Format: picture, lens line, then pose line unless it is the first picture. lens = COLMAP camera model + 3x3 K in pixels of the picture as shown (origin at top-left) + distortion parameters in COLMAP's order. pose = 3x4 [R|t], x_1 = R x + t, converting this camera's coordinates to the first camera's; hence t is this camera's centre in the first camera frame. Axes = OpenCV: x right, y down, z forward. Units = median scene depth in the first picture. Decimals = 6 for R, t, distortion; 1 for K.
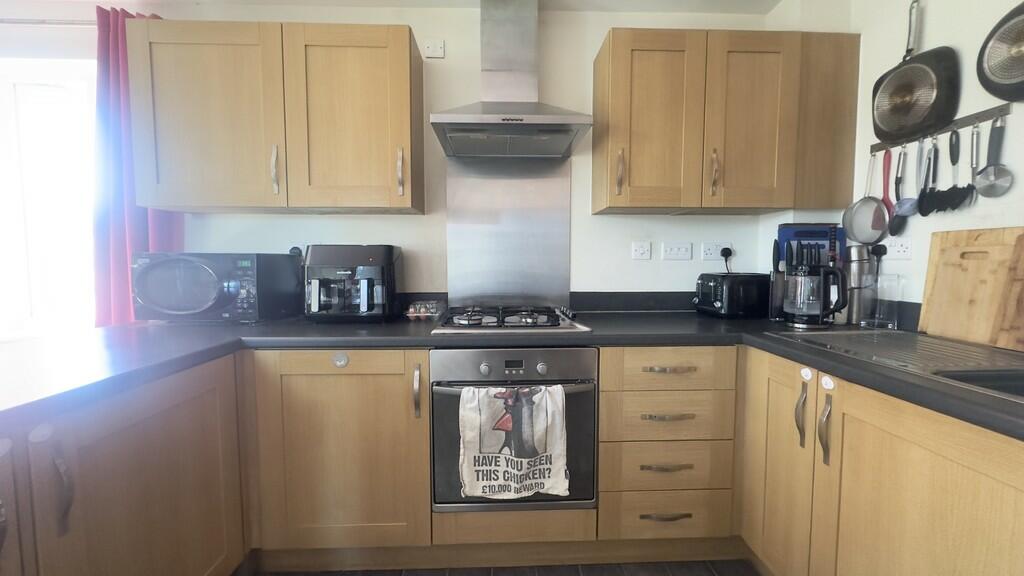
lens RADIAL K [[411.9, 0, 512.0], [0, 411.9, 288.0], [0, 0, 1]] dist [-0.001001, 0.000042]
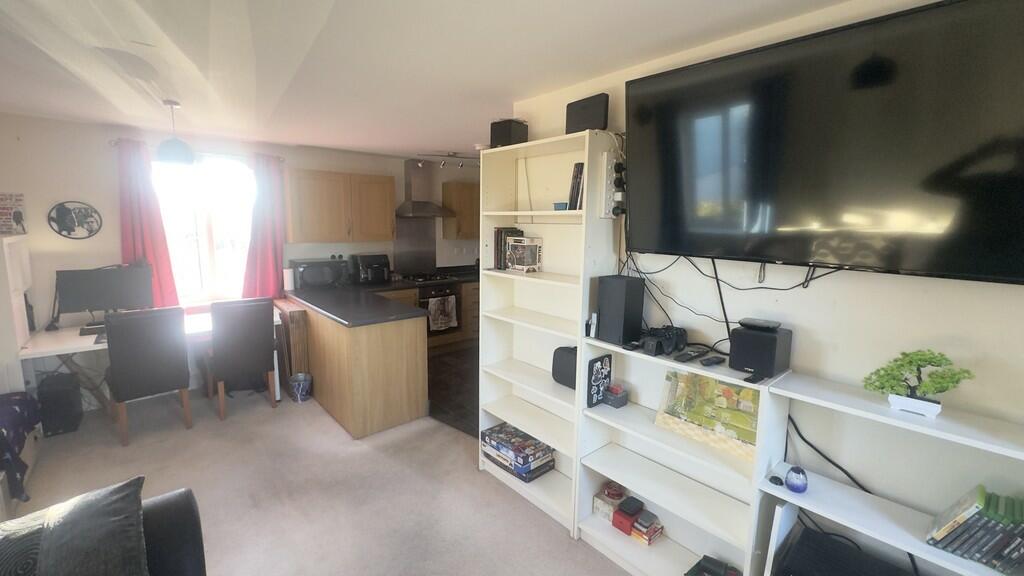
lens RADIAL K [[420.3, 0, 511.4], [0, 420.3, 283.4], [0, 0, 1]] dist [-0.001942, -0.000072]
pose [[0.775066, -0.080061, 0.626787, -1.688741], [0.029976, 0.995483, 0.090087, -0.166828], [-0.631168, -0.051035, 0.773965, -2.009682]]
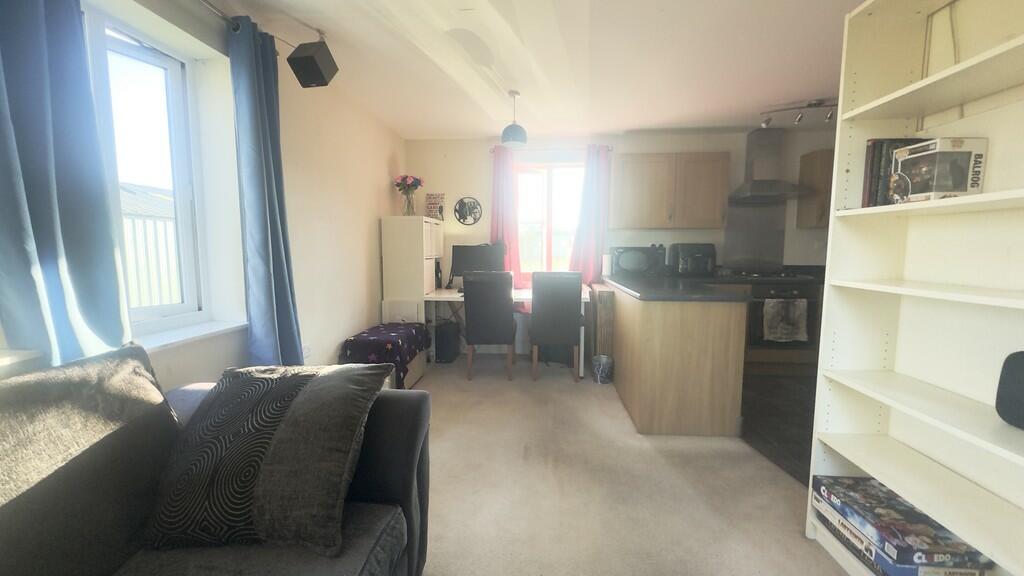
lens RADIAL K [[407.6, 0, 510.9], [0, 407.6, 287.7], [0, 0, 1]] dist [-0.001755, -0.000004]
pose [[0.992728, 0.011974, -0.119786, -1.380475], [-0.008513, 0.999532, 0.029368, 0.105433], [0.120081, -0.028135, 0.992365, -1.719303]]
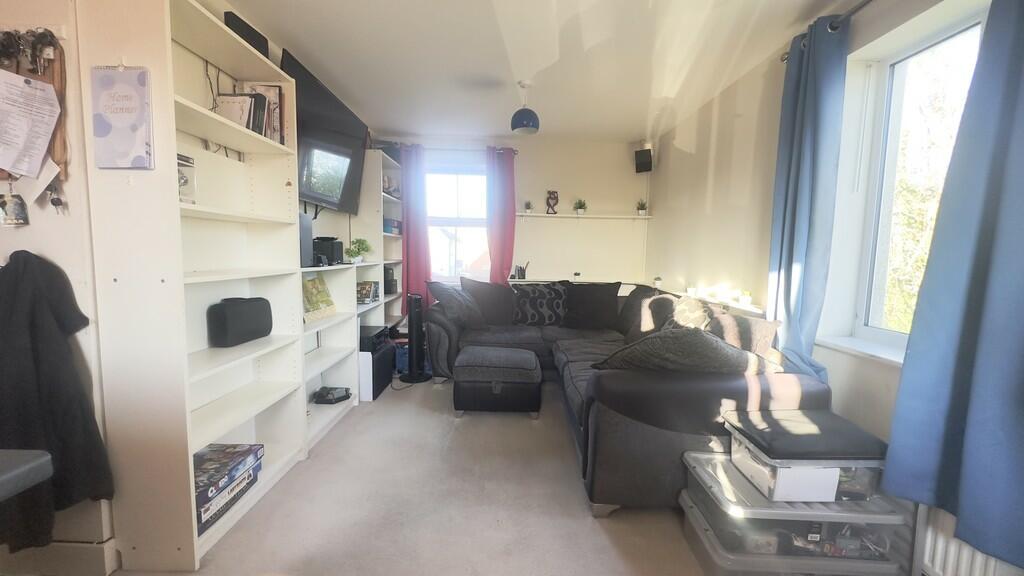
lens RADIAL K [[407.6, 0, 510.9], [0, 407.6, 287.7], [0, 0, 1]] dist [-0.001755, -0.000004]
pose [[-0.998895, -0.027457, 0.038134, -1.481855], [-0.021180, 0.987497, 0.156205, -0.034903], [-0.041946, 0.155225, -0.986988, 0.345825]]
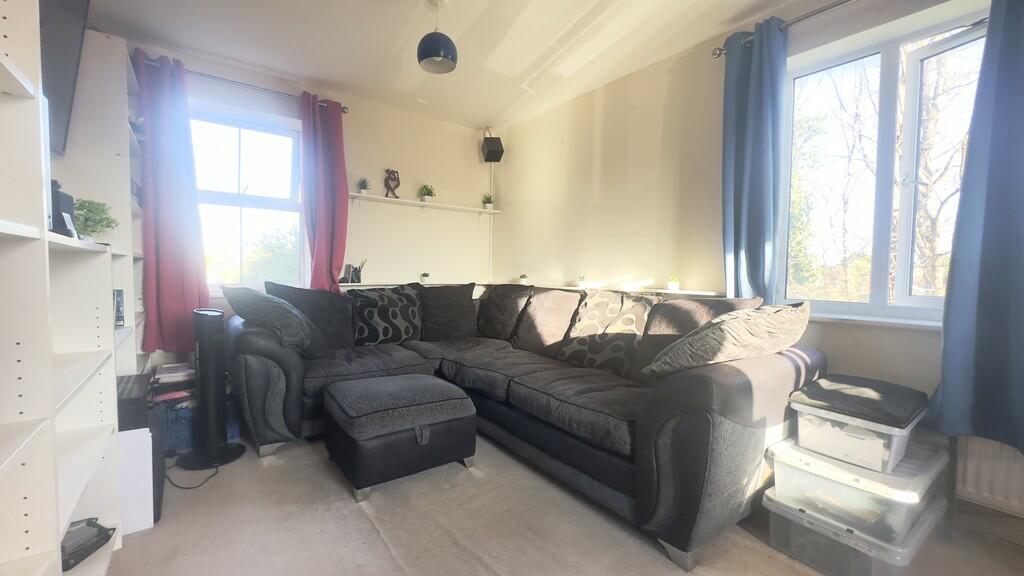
lens RADIAL K [[420.3, 0, 511.4], [0, 420.3, 283.4], [0, 0, 1]] dist [-0.001942, -0.000072]
pose [[-0.823106, 0.003326, -0.567879, -0.842929], [-0.053832, 0.995023, 0.083854, 0.135610], [0.565331, 0.099591, -0.818830, -0.291932]]
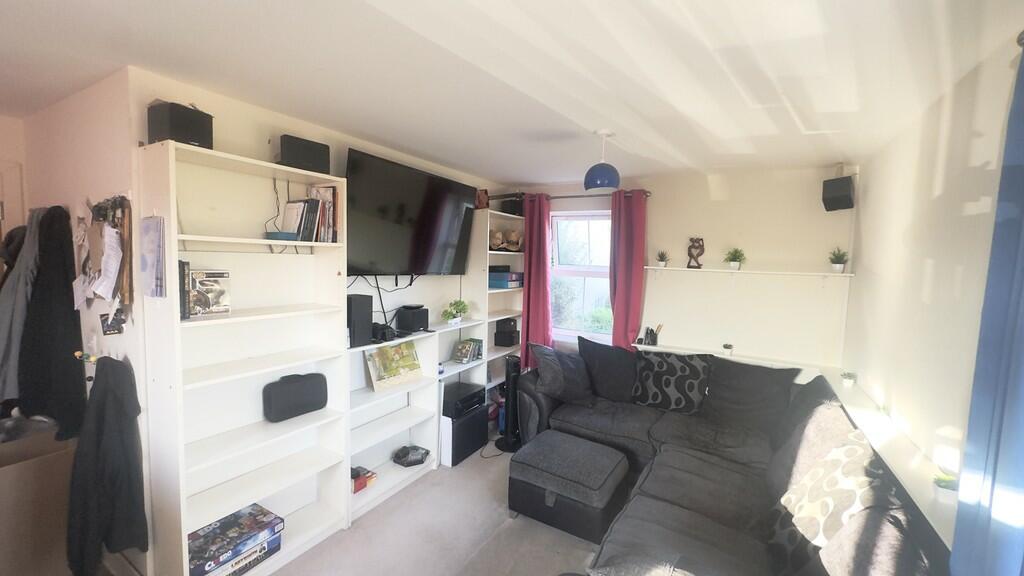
lens RADIAL K [[407.6, 0, 510.9], [0, 407.6, 287.7], [0, 0, 1]] dist [-0.001755, -0.000004]
pose [[-0.842552, -0.066798, 0.534457, -2.025589], [0.005061, 0.991254, 0.131869, -0.305147], [-0.538591, 0.113811, -0.834845, -0.144044]]
